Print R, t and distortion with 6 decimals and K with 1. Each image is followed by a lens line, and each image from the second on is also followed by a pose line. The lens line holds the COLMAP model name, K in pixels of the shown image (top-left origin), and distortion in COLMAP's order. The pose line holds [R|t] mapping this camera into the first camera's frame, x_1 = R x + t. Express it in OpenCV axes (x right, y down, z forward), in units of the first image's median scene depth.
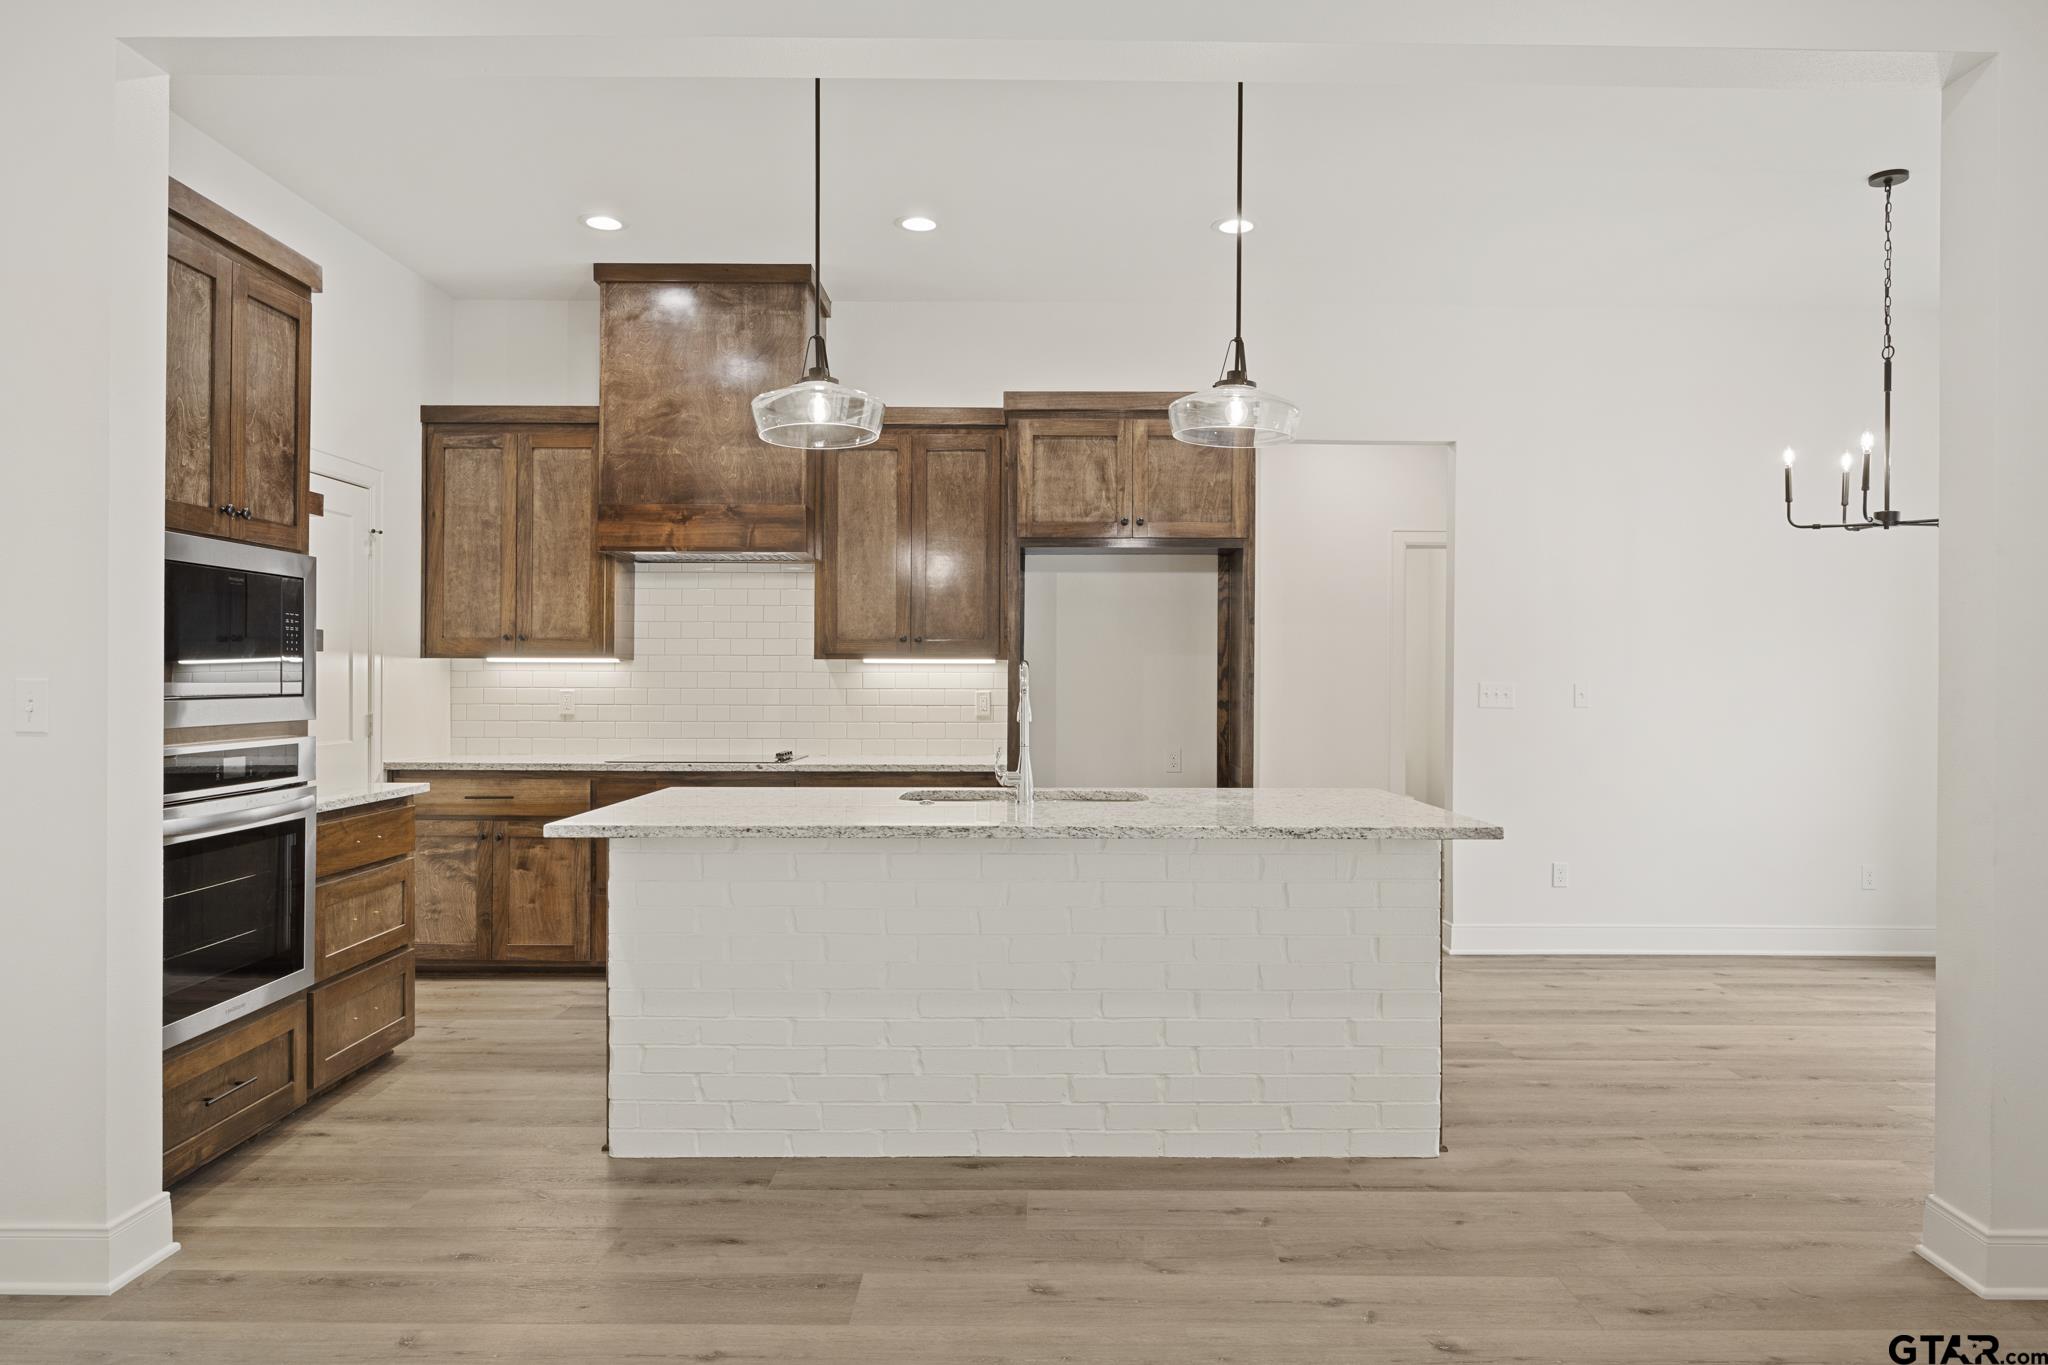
lens RADIAL K [[1305.1, 0, 1027.8], [0, 1305.1, 676.8], [0, 0, 1]] dist [-0.001373, 0.003293]
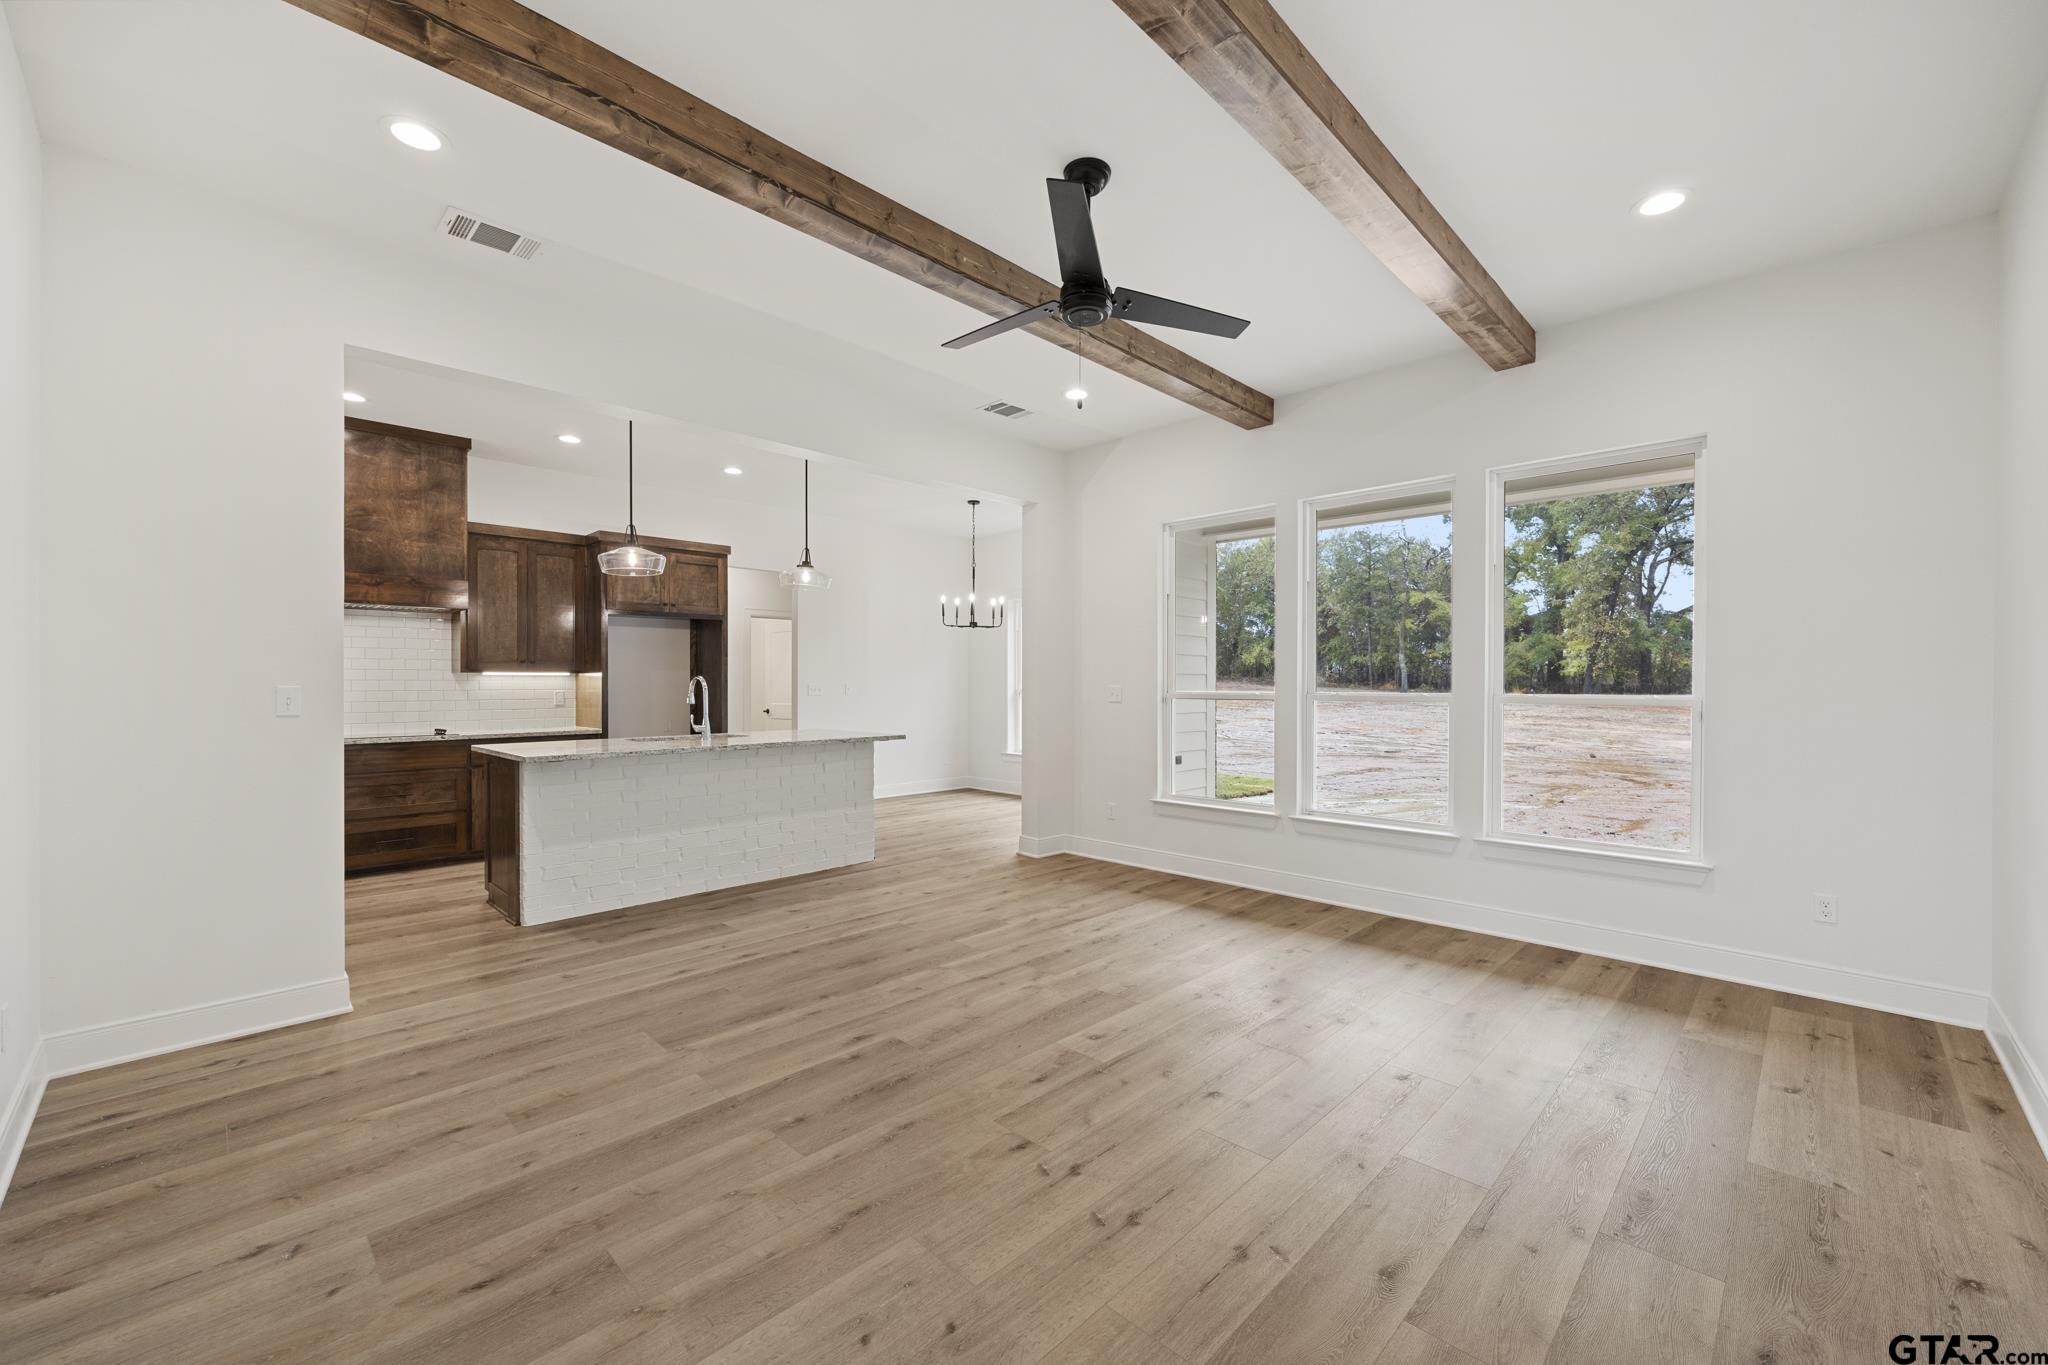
lens RADIAL K [[820.9, 0, 1027.9], [0, 820.9, 688.1], [0, 0, 1]] dist [0.001822, -0.000242]
pose [[0.702028, -0.009650, 0.712084, -0.701166], [0.002046, 0.999931, 0.011534, -0.007150], [-0.712146, -0.006640, 0.702000, -0.437530]]
